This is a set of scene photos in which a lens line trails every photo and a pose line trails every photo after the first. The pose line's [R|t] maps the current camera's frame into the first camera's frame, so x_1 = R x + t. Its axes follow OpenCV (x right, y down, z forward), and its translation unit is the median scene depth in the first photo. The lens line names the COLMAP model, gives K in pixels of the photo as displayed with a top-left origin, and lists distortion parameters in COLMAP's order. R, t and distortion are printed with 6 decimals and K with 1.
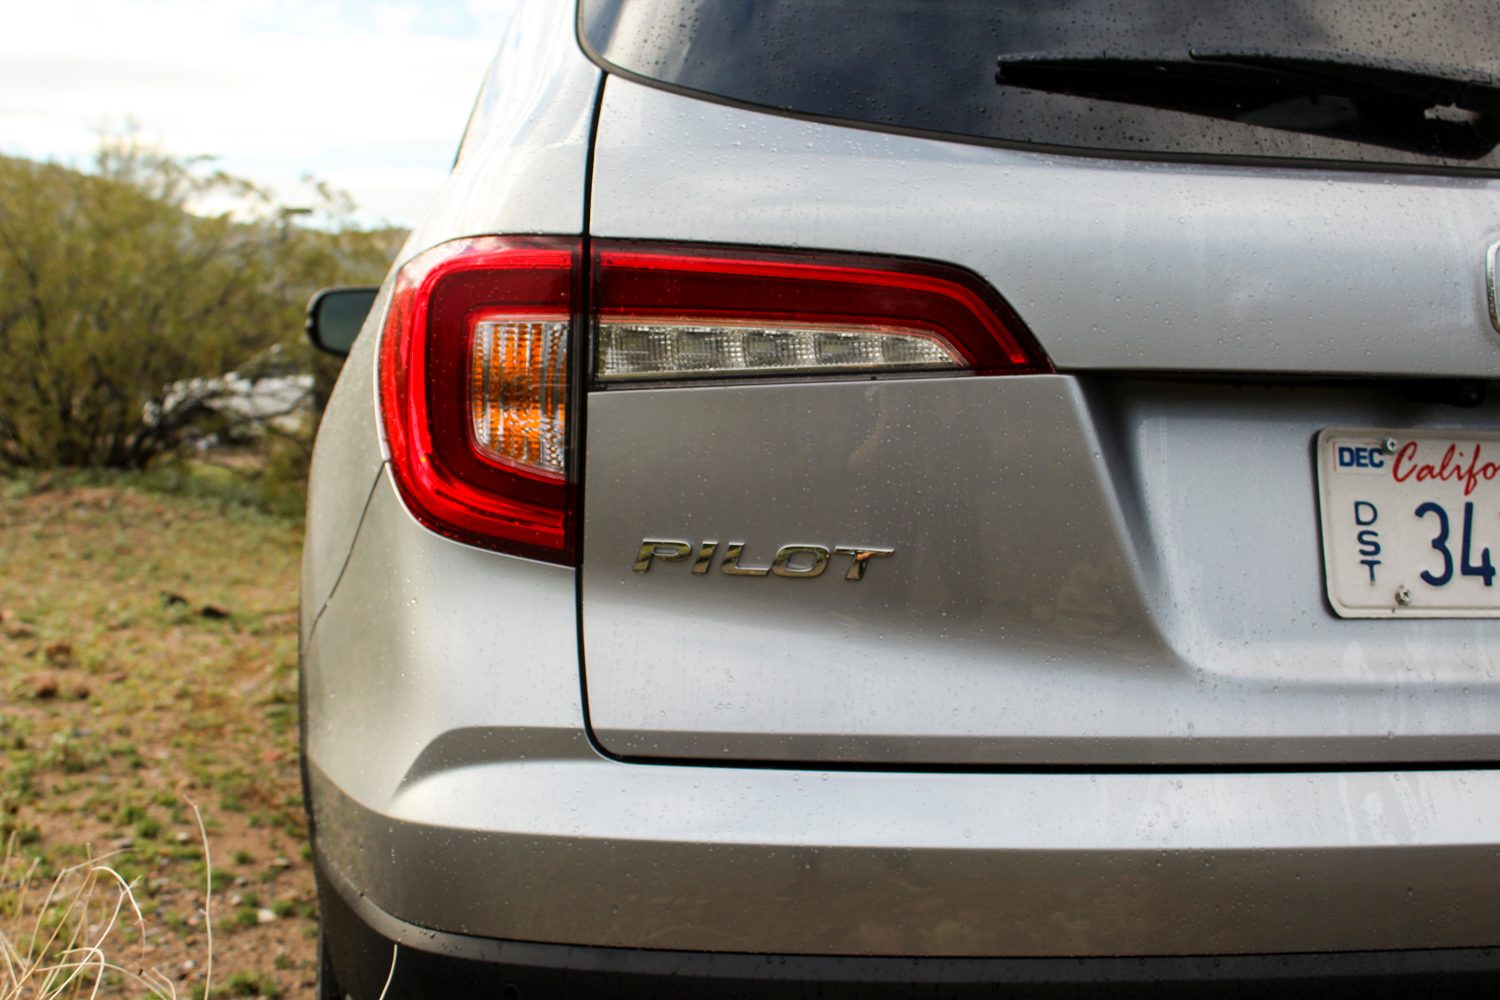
lens RADIAL K [[1726.7, 0, 764.4], [0, 1726.7, 496.1], [0, 0, 1]] dist [-0.054978, 0.000000]
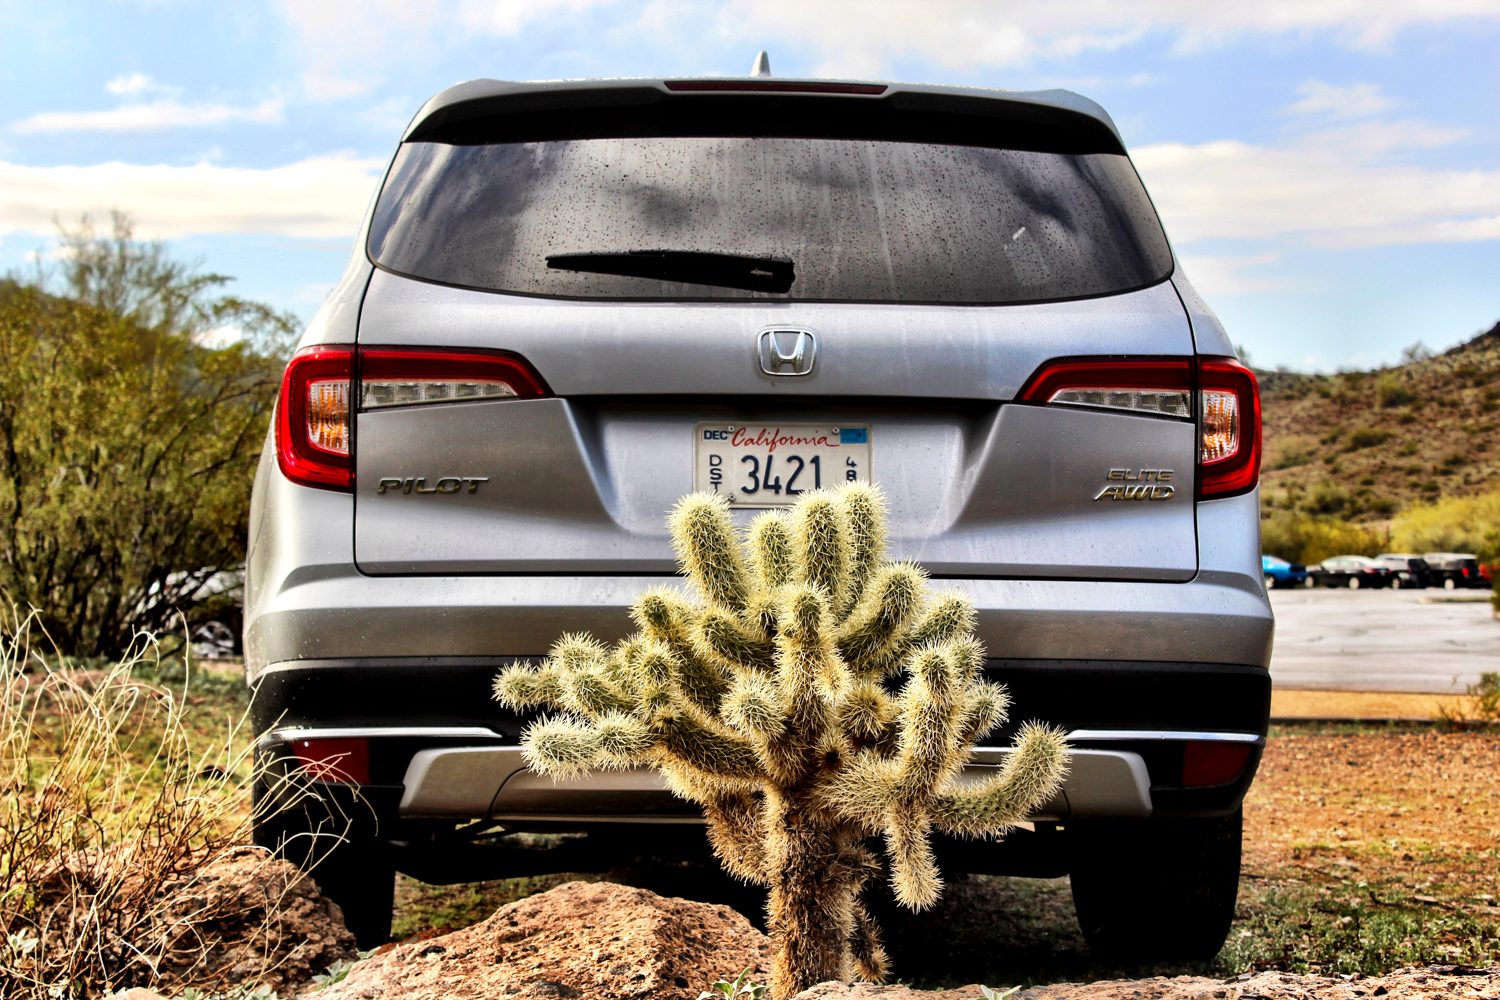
lens RADIAL K [[2698.4, 0, 750.3], [0, 2698.4, 505.4], [0, 0, 1]] dist [0.211429, 0.000000]
pose [[0.992082, -0.025149, -0.123048, 0.811272], [0.012992, 0.995041, -0.098614, 0.400690], [0.124918, 0.096235, 0.987489, -2.327153]]
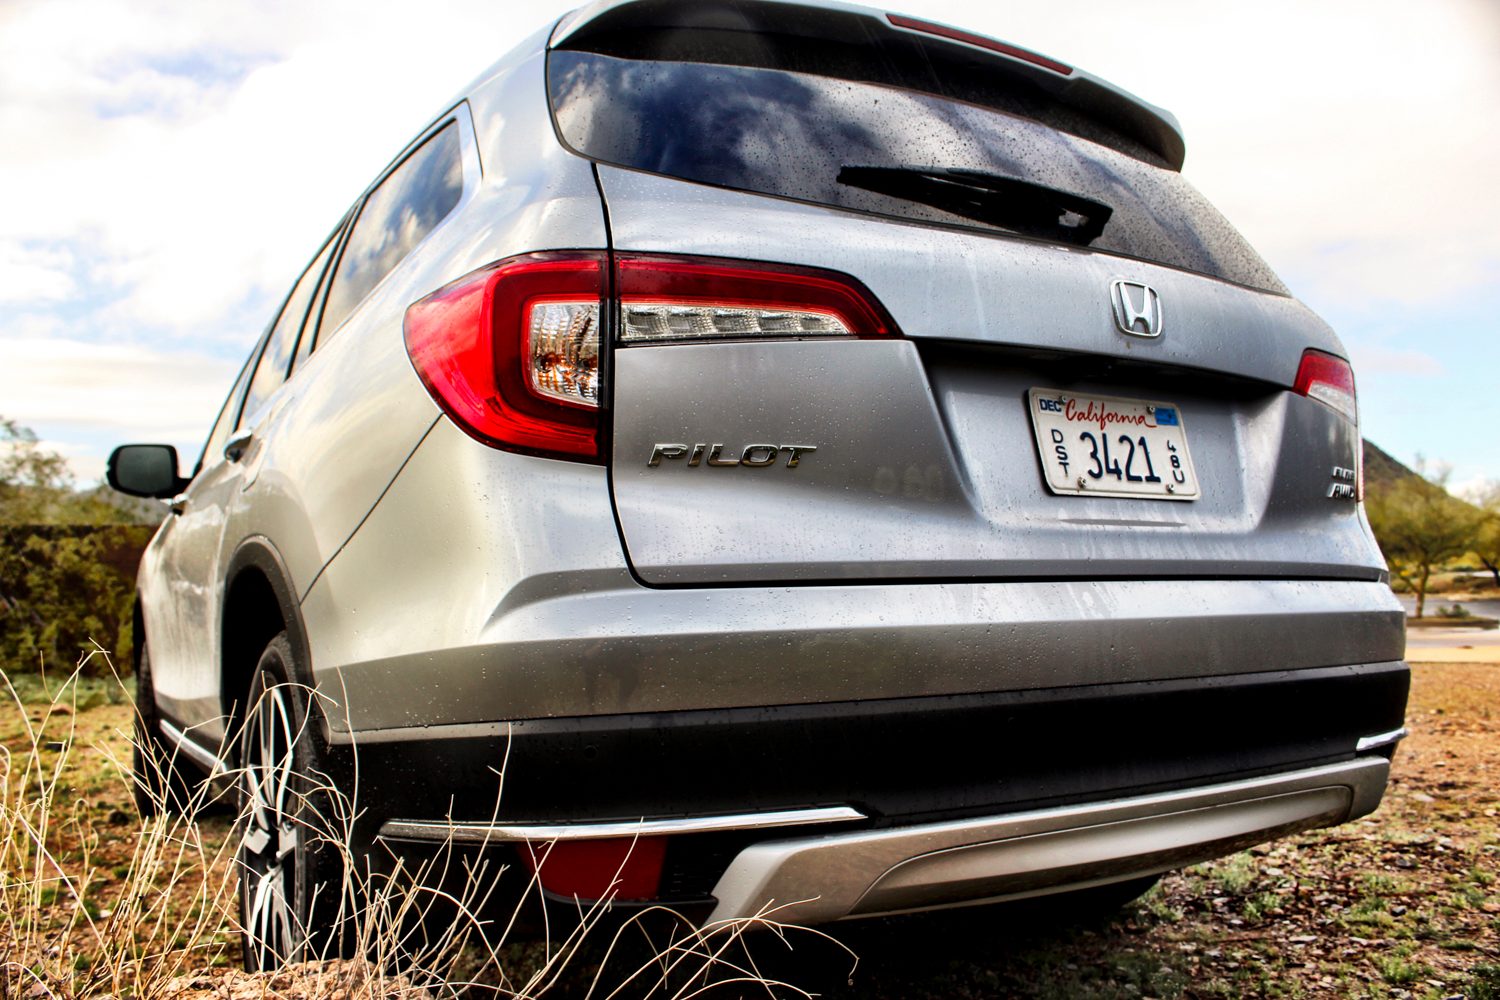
lens RADIAL K [[1221.8, 0, 742.4], [0, 1221.8, 501.3], [0, 0, 1]] dist [-0.133410, 0.095912]
pose [[0.942826, -0.011778, 0.333077, -0.348376], [0.056792, 0.990437, -0.125735, 0.208799], [-0.328411, 0.137463, 0.934479, -0.013257]]
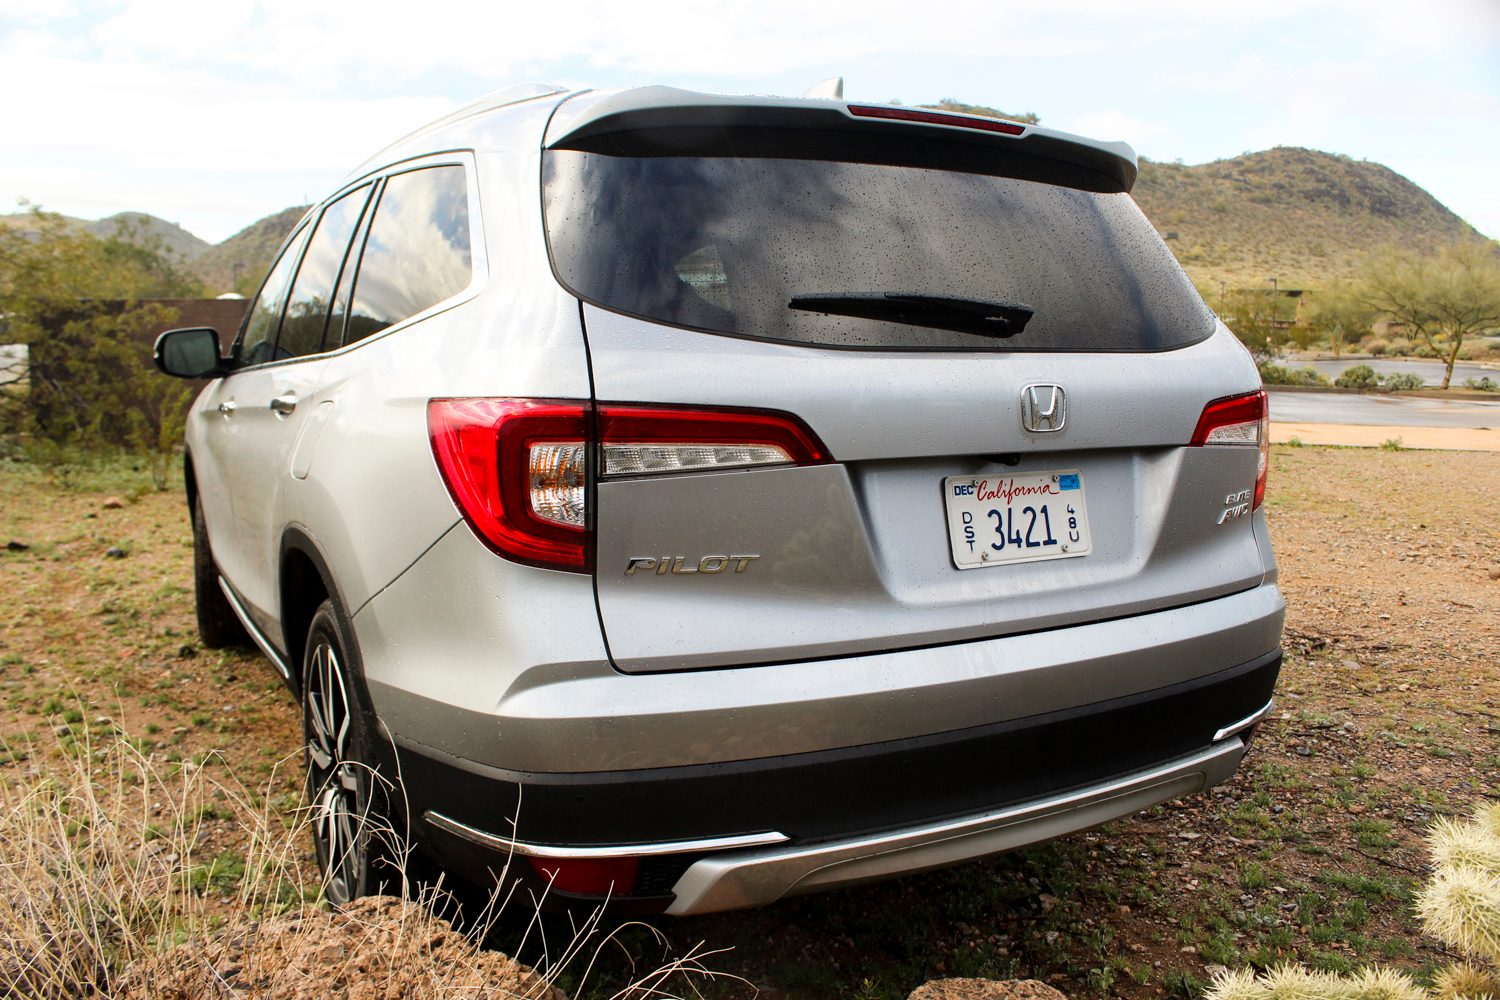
lens RADIAL K [[1221.8, 0, 739.8], [0, 1221.8, 501.1], [0, 0, 1]] dist [-0.133410, 0.095912]
pose [[0.950831, -0.062098, 0.303421, -0.353983], [0.038049, 0.995693, 0.084546, -0.144608], [-0.307364, -0.068844, 0.949098, -0.304320]]
